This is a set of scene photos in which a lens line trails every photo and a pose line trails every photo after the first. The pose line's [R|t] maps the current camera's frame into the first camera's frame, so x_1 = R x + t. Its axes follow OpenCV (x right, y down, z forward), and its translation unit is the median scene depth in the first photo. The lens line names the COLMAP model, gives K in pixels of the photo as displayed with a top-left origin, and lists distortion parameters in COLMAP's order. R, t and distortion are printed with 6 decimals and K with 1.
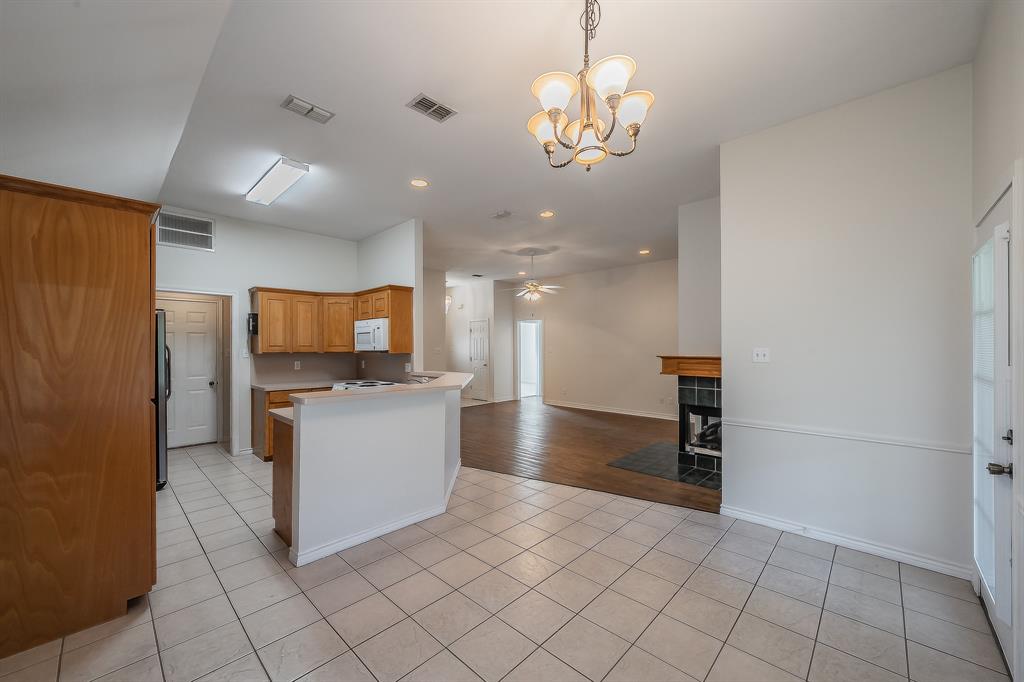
lens RADIAL K [[392.8, 0, 506.0], [0, 392.8, 346.6], [0, 0, 1]] dist [-0.003887, 0.000330]
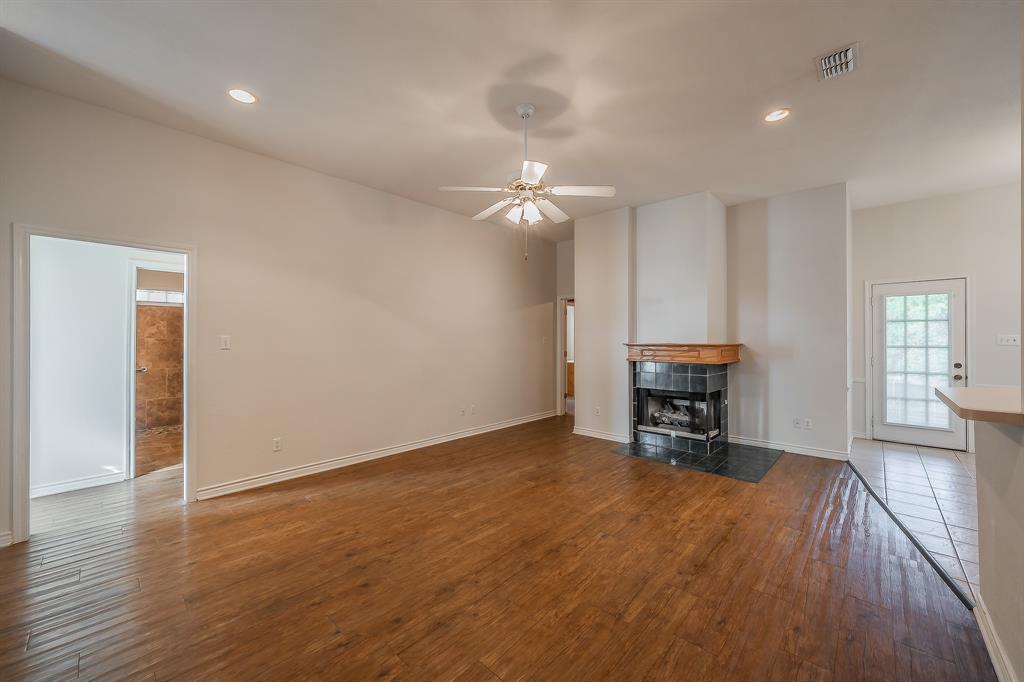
lens RADIAL K [[392.8, 0, 515.2], [0, 392.8, 339.1], [0, 0, 1]] dist [-0.003887, 0.000330]
pose [[-0.026587, 0.000283, 0.999646, -0.474230], [0.001842, 0.999998, -0.000234, 0.011262], [-0.999645, 0.001835, -0.026587, 1.363559]]
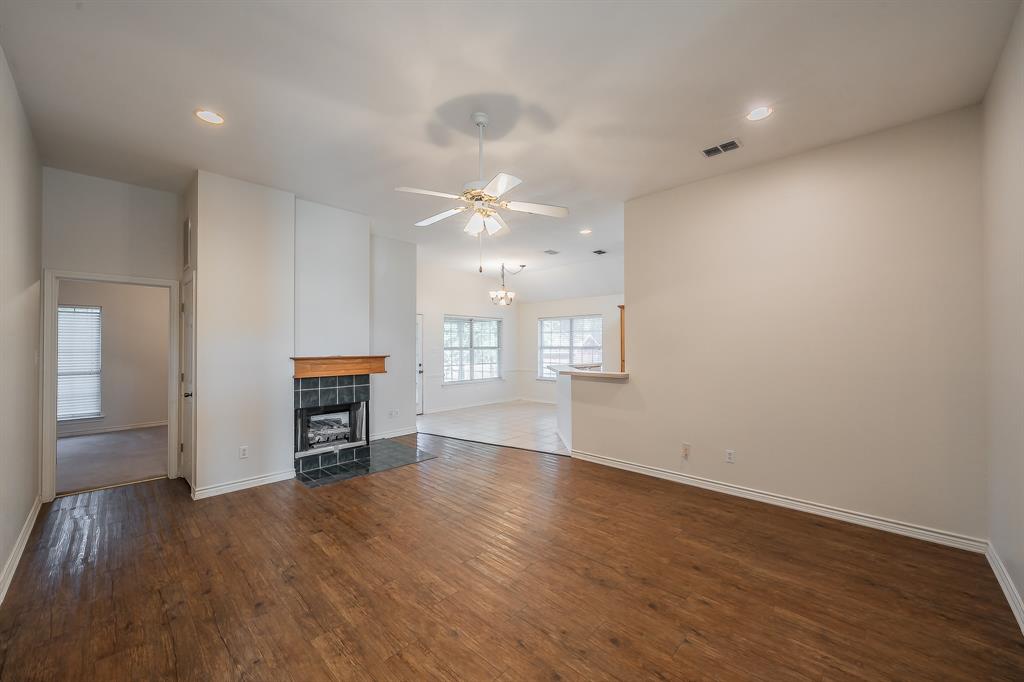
lens RADIAL K [[392.8, 0, 511.9], [0, 392.8, 345.5], [0, 0, 1]] dist [-0.003887, 0.000330]
pose [[-0.999932, 0.003528, -0.011088, 0.054880], [0.003534, 0.999994, -0.000515, -0.001285], [0.011086, -0.000555, -0.999938, 1.884394]]
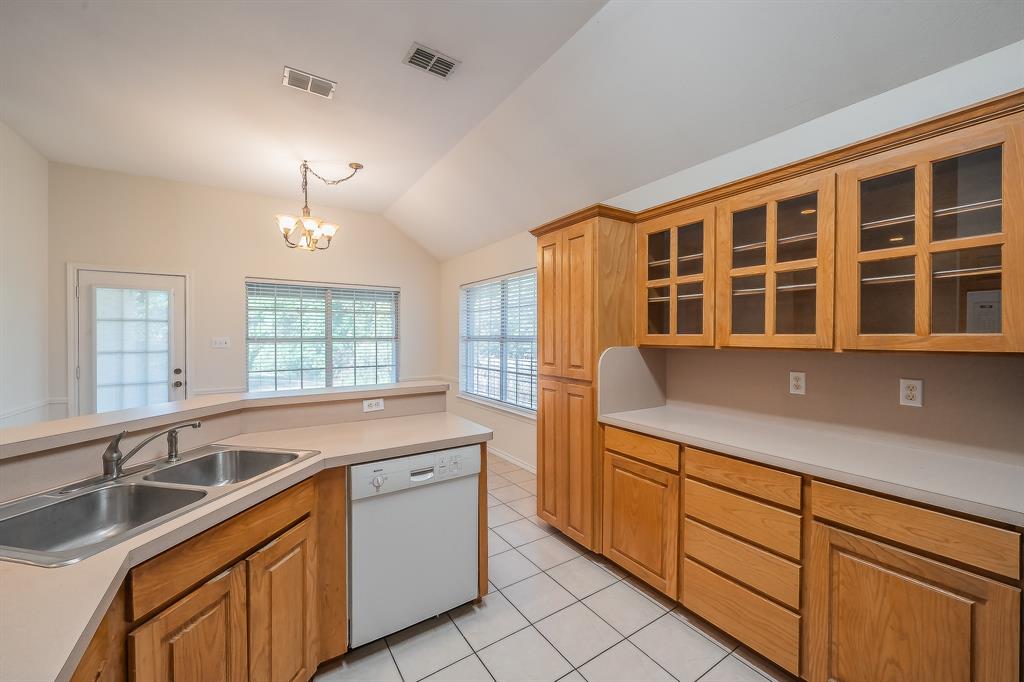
lens RADIAL K [[392.8, 0, 512.5], [0, 392.8, 338.0], [0, 0, 1]] dist [-0.003887, 0.000330]
pose [[-0.976678, 0.002214, 0.214697, -0.463236], [0.003113, 0.999988, 0.003849, 0.003138], [-0.214686, 0.004427, -0.976673, 0.967703]]
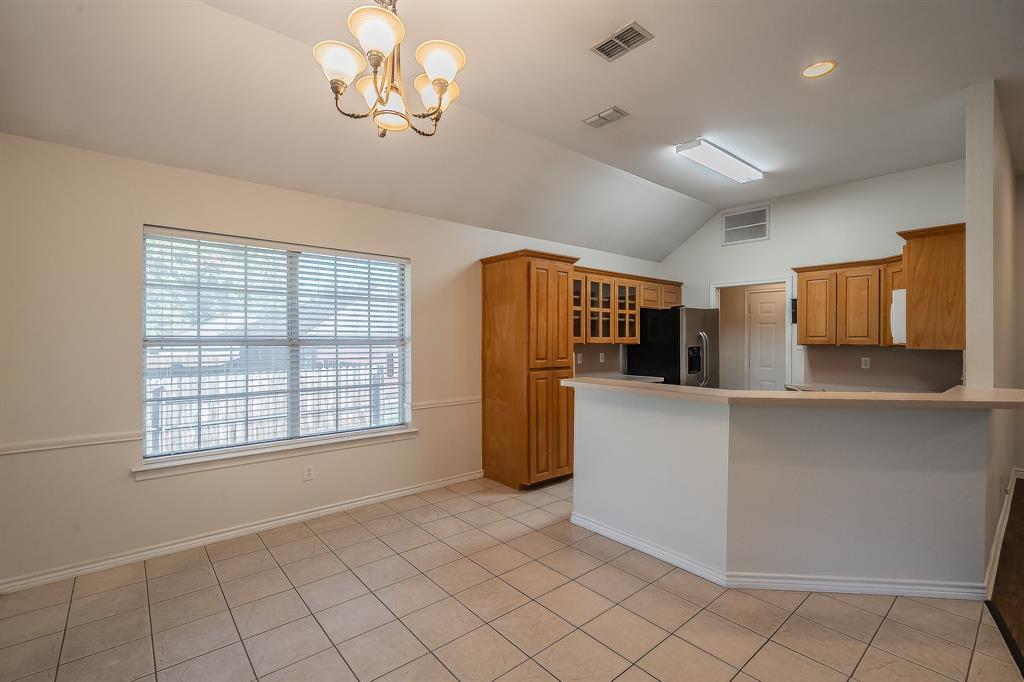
lens RADIAL K [[455.5, 0, 507.1], [0, 455.5, 340.5], [0, 0, 1]] dist [0.003926, -0.000810]
pose [[-0.099020, 0.007619, -0.995056, 0.412452], [-0.002927, 0.999964, 0.007948, 0.001260], [0.995081, 0.003700, -0.098994, 0.455700]]
